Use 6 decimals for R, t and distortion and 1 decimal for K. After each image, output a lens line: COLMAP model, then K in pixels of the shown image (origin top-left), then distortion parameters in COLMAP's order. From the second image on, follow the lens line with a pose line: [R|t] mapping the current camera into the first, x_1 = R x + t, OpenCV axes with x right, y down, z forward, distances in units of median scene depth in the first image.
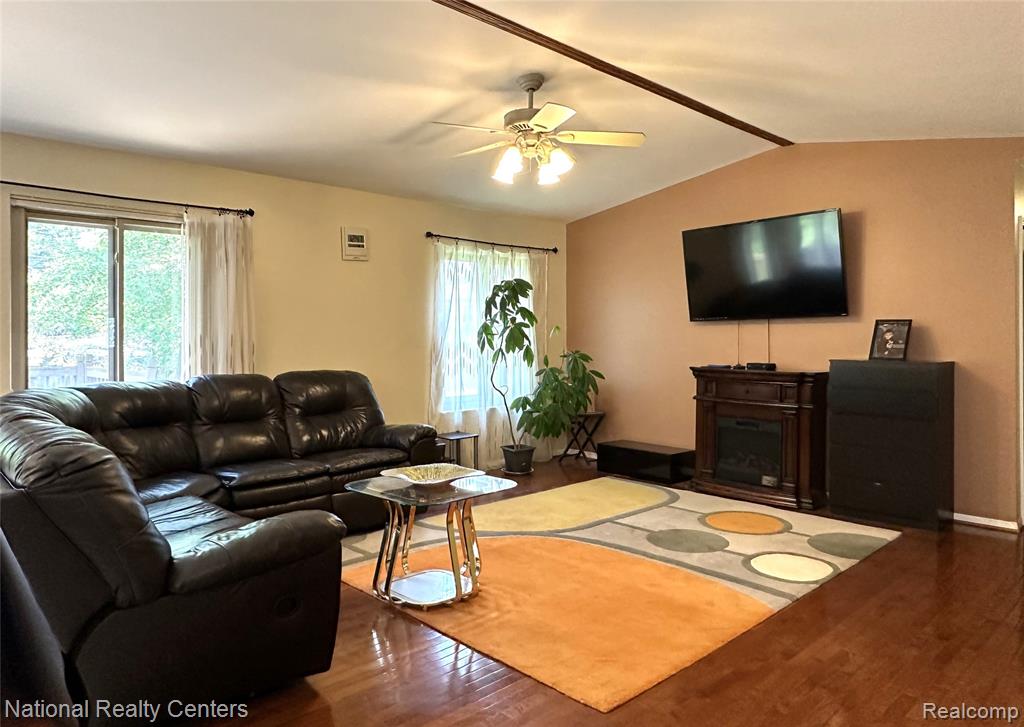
lens RADIAL K [[699.3, 0, 515.1], [0, 699.3, 347.0], [0, 0, 1]] dist [0.000267, 0.001305]
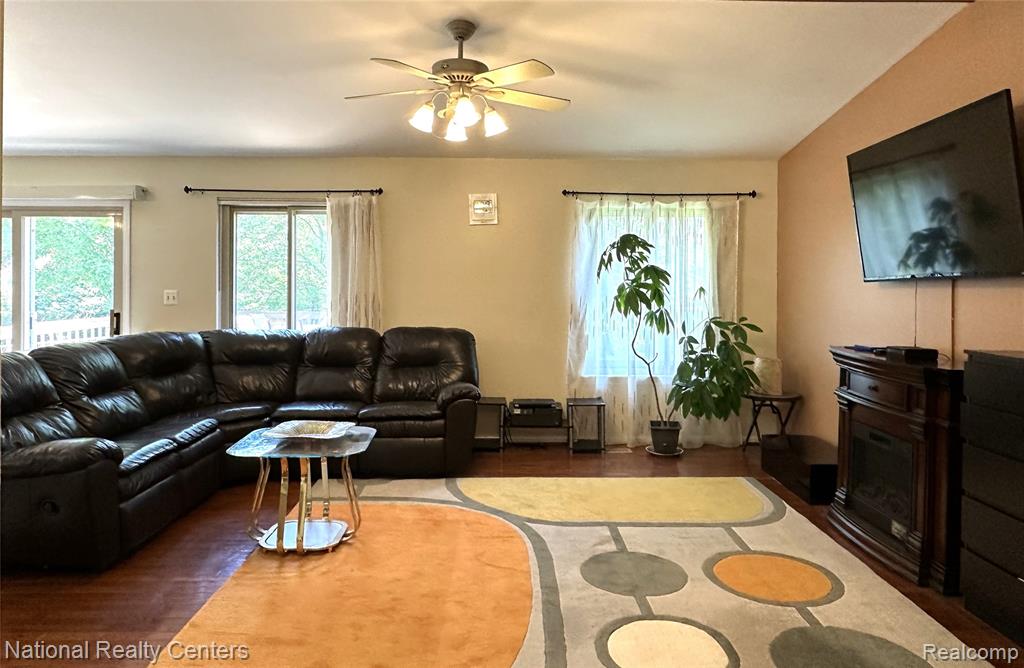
lens RADIAL K [[675.5, 0, 508.4], [0, 675.5, 287.1], [0, 0, 1]] dist [0.007261, 0.000983]
pose [[0.728795, 0.005900, -0.684707, 0.590638], [-0.017430, 0.999799, -0.009937, -0.022623], [0.684510, 0.019176, 0.728751, 0.328971]]
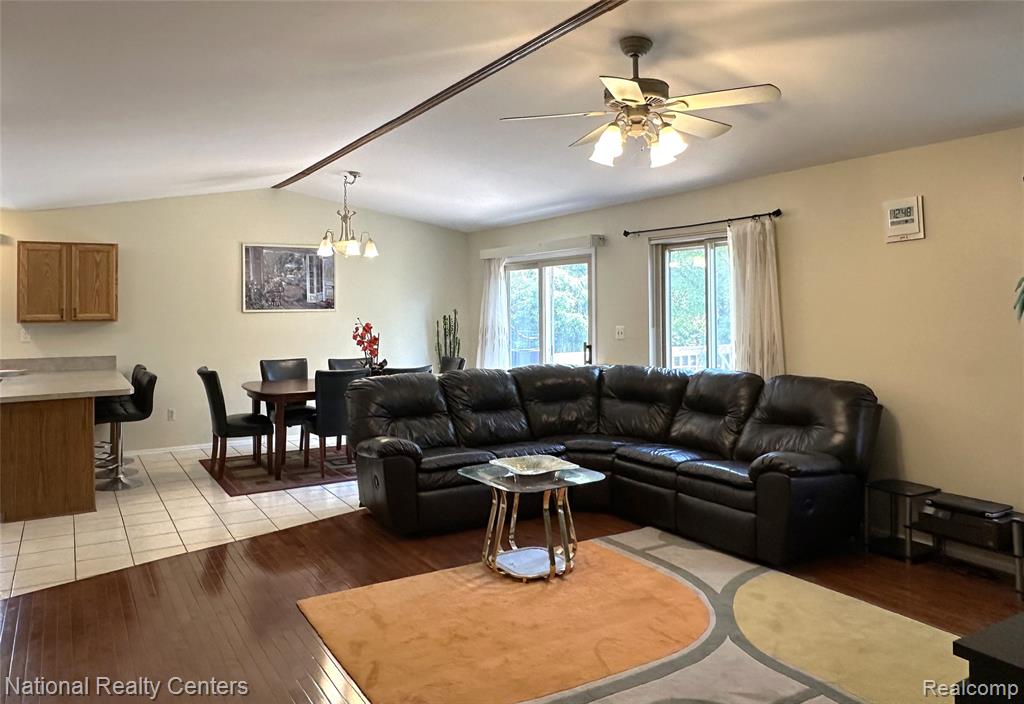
lens RADIAL K [[734.7, 0, 485.7], [0, 734.7, 294.3], [0, 0, 1]] dist [0.005049, -0.001917]
pose [[-0.244928, -0.015055, -0.969424, 0.782484], [-0.010992, 0.999858, -0.012750, -0.059363], [0.969479, 0.007533, -0.245059, 0.888465]]
